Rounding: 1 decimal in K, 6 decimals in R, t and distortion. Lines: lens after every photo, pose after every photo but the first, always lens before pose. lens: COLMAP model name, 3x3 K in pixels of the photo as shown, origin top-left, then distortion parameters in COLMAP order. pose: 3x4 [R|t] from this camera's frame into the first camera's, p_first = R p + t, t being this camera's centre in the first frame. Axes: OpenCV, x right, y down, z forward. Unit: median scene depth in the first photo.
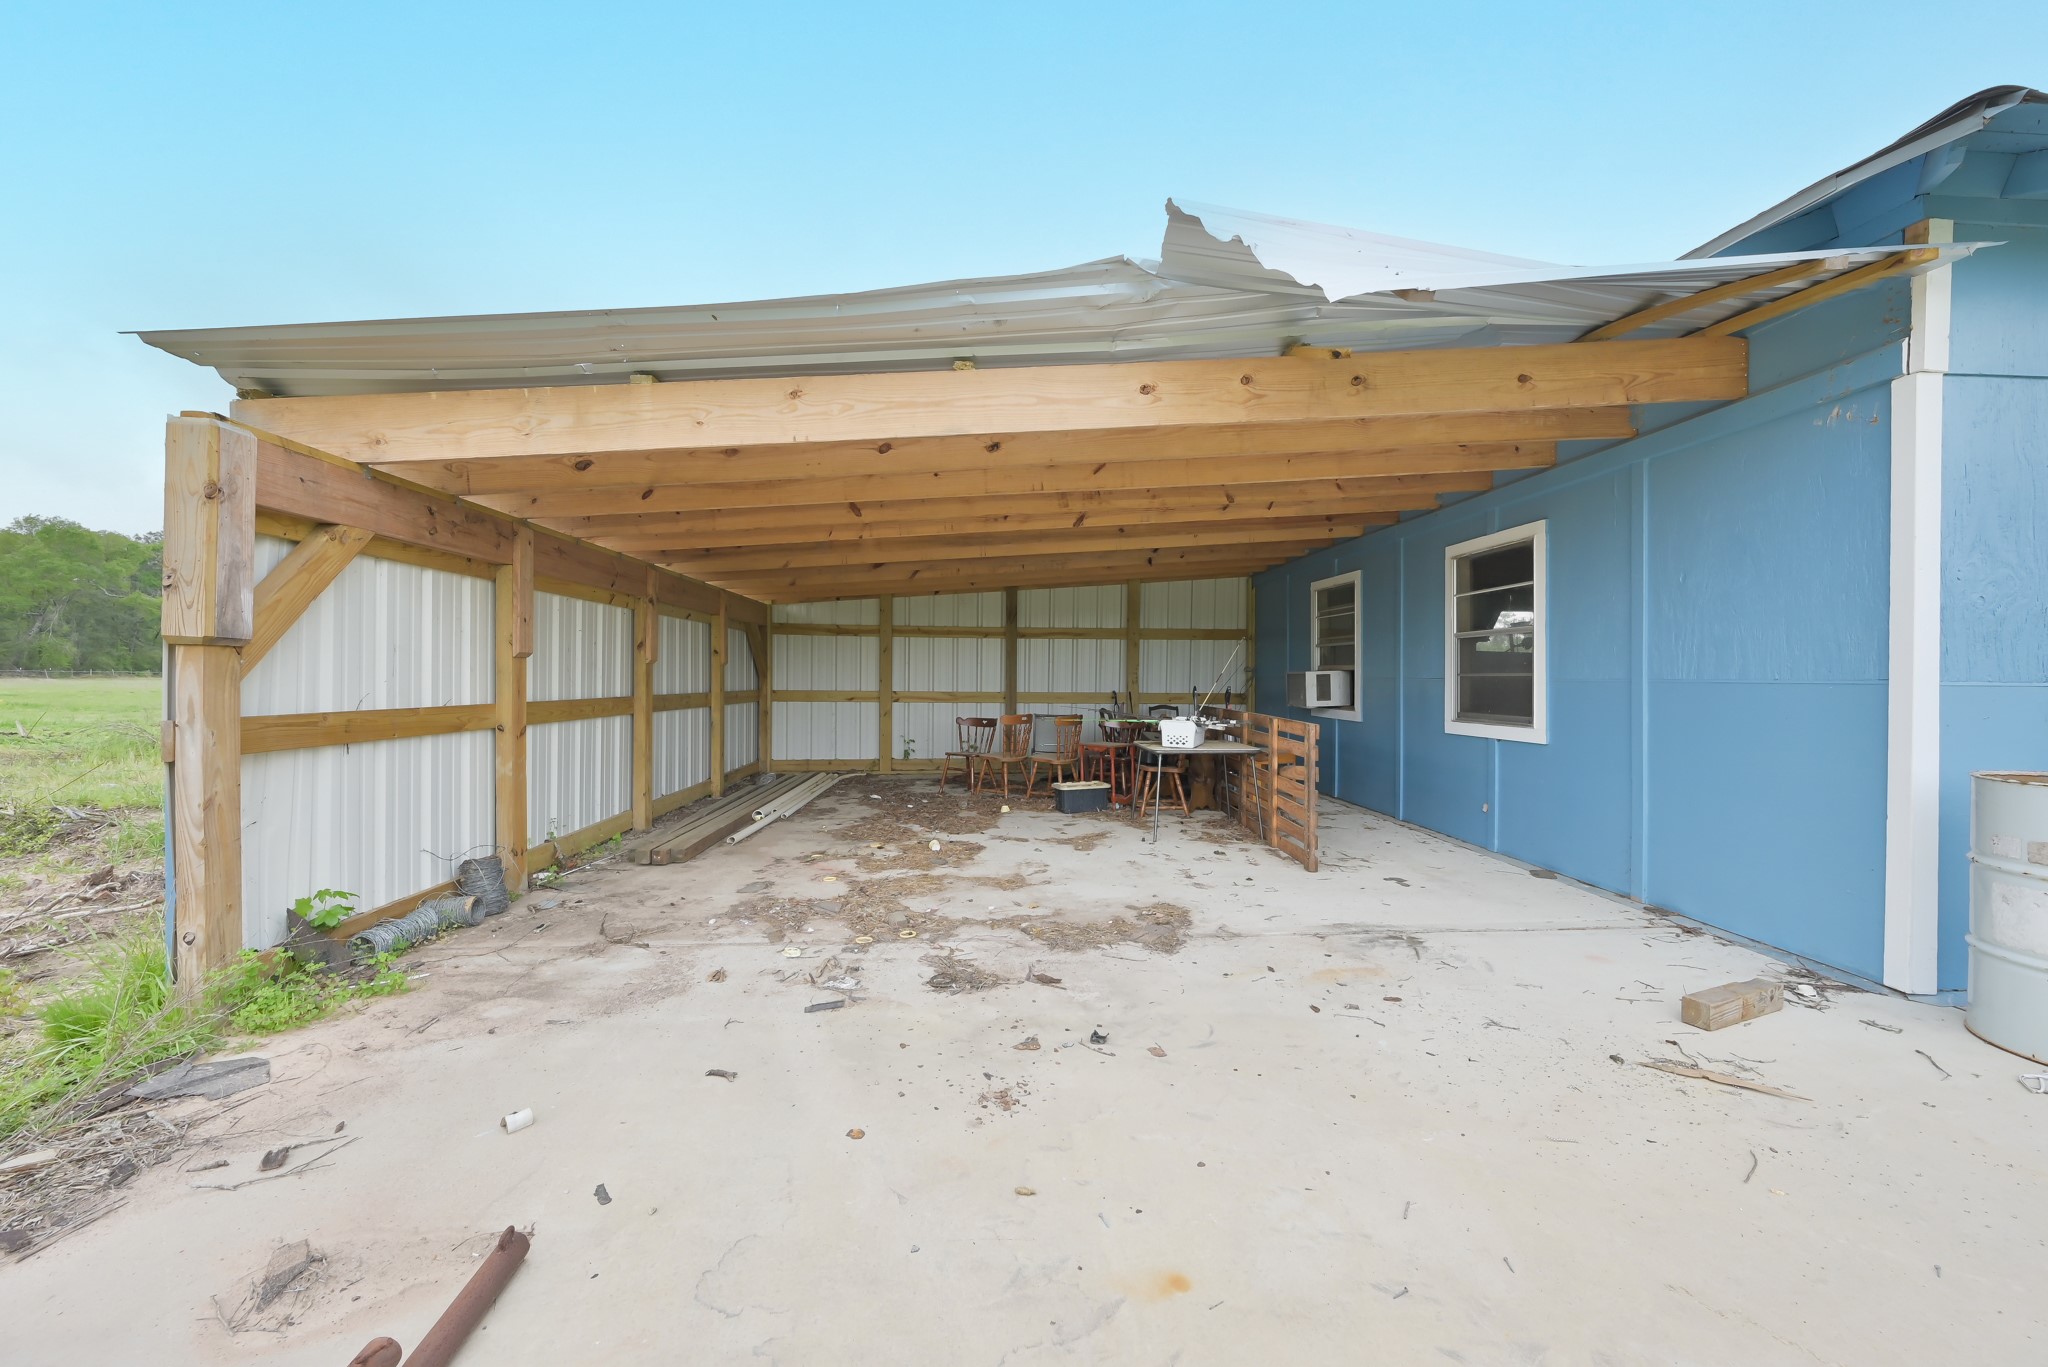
lens RADIAL K [[813.3, 0, 1024.0], [0, 813.3, 683.5], [0, 0, 1]] dist [-0.000396, 0.000021]
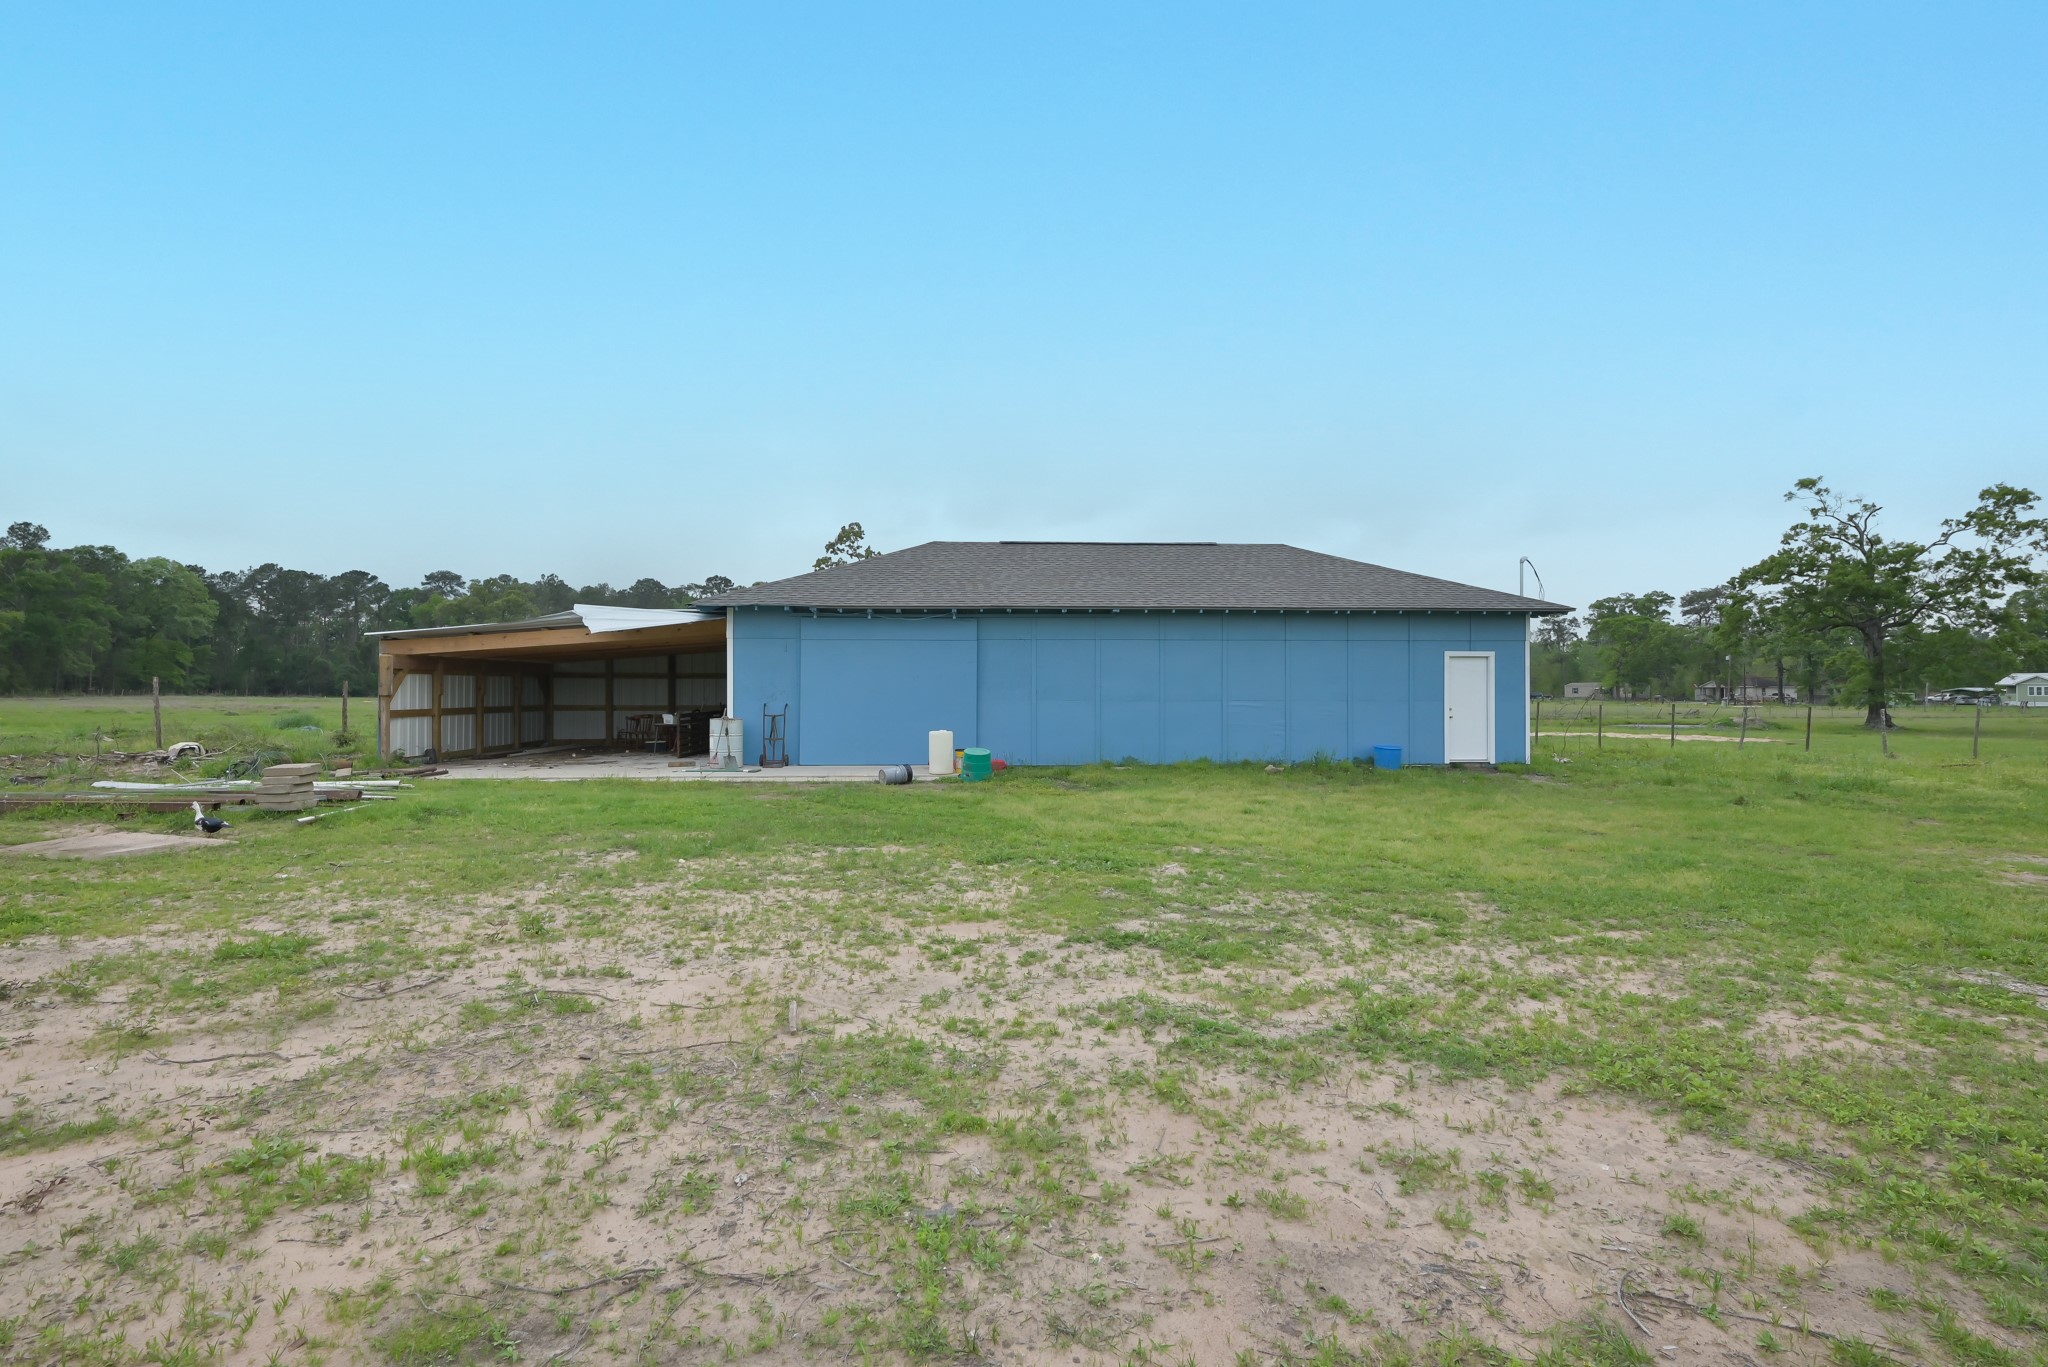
lens RADIAL K [[1019.8, 0, 1024.0], [0, 1019.8, 683.5], [0, 0, 1]] dist [-0.002077, -0.000467]
pose [[0.999962, -0.007812, 0.003895, 1.623349], [0.007861, 0.999889, -0.012624, -0.008584], [-0.003796, 0.012654, 0.999913, -2.935909]]
